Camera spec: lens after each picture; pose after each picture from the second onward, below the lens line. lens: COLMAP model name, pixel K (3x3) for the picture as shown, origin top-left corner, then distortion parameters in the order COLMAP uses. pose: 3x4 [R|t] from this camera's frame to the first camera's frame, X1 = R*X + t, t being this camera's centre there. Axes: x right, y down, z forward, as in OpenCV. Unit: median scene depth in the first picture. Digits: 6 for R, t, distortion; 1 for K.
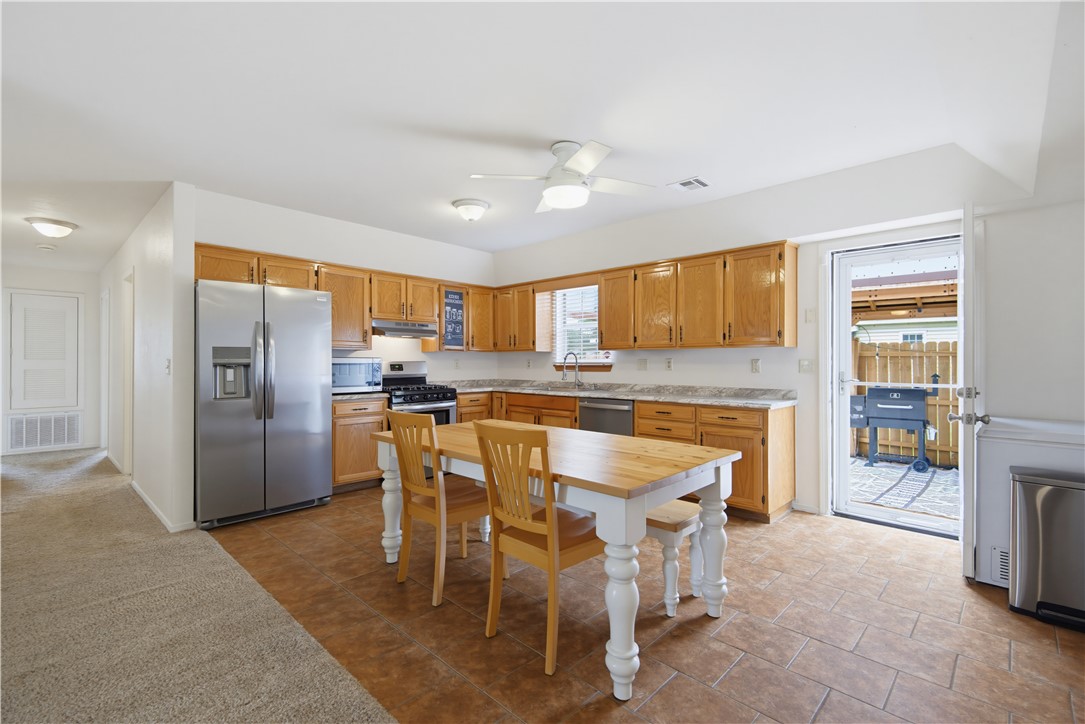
lens RADIAL K [[486.8, 0, 542.5], [0, 486.8, 362.0], [0, 0, 1]] dist [-0.000421, -0.000041]
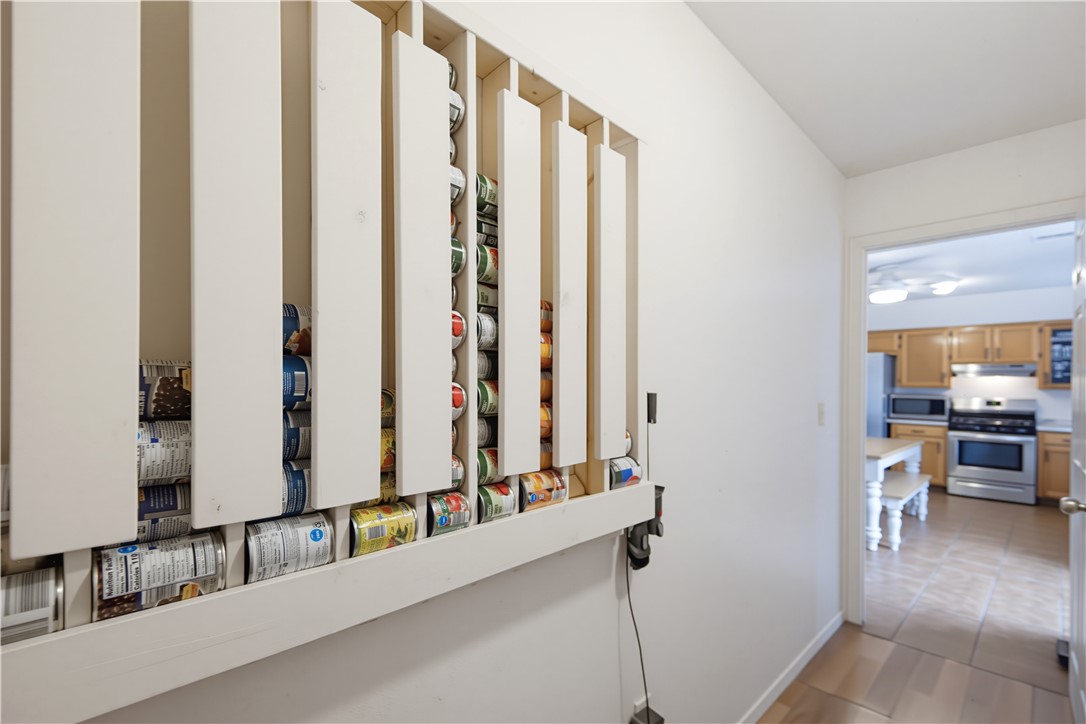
lens RADIAL K [[492.6, 0, 544.2], [0, 492.6, 382.3], [0, 0, 1]] dist [0.001221, -0.000001]
pose [[-0.028875, -0.003516, -0.999577, 0.865992], [-0.012995, 0.999911, -0.003141, -0.020822], [0.999499, 0.012898, -0.028918, -0.022501]]
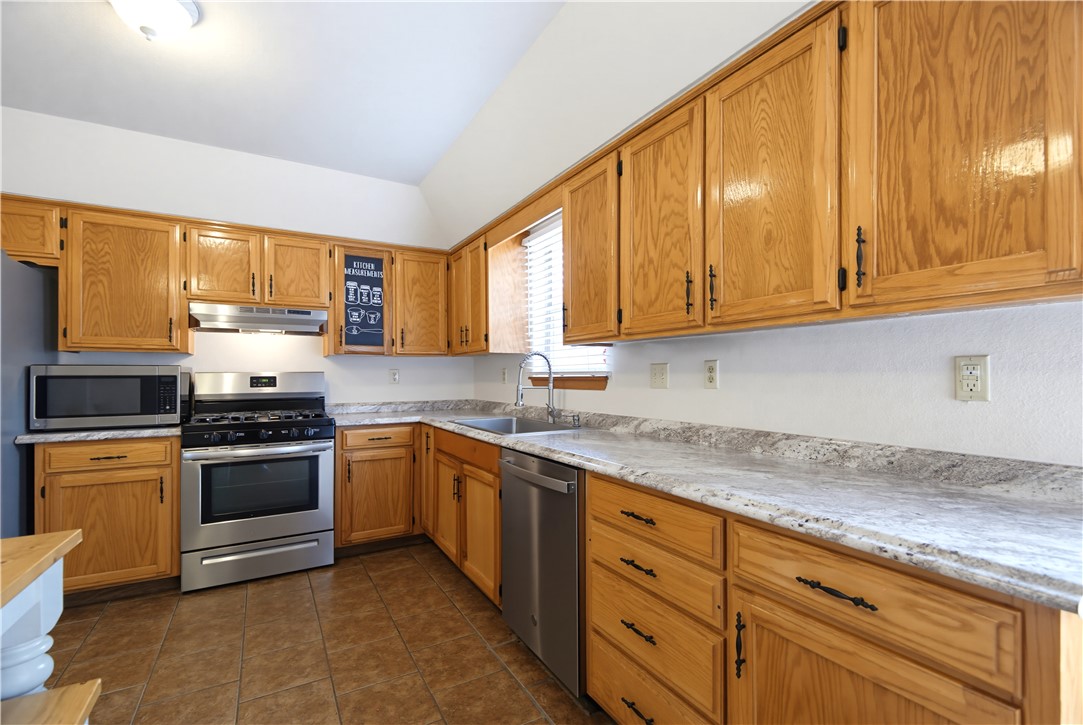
lens RADIAL K [[490.7, 0, 537.8], [0, 490.7, 371.0], [0, 0, 1]] dist [0.003600, -0.000494]
pose [[0.955226, -0.006641, -0.295803, 0.213128], [0.004645, 0.999961, -0.007452, 0.003718], [0.295841, 0.005744, 0.955220, 0.492967]]
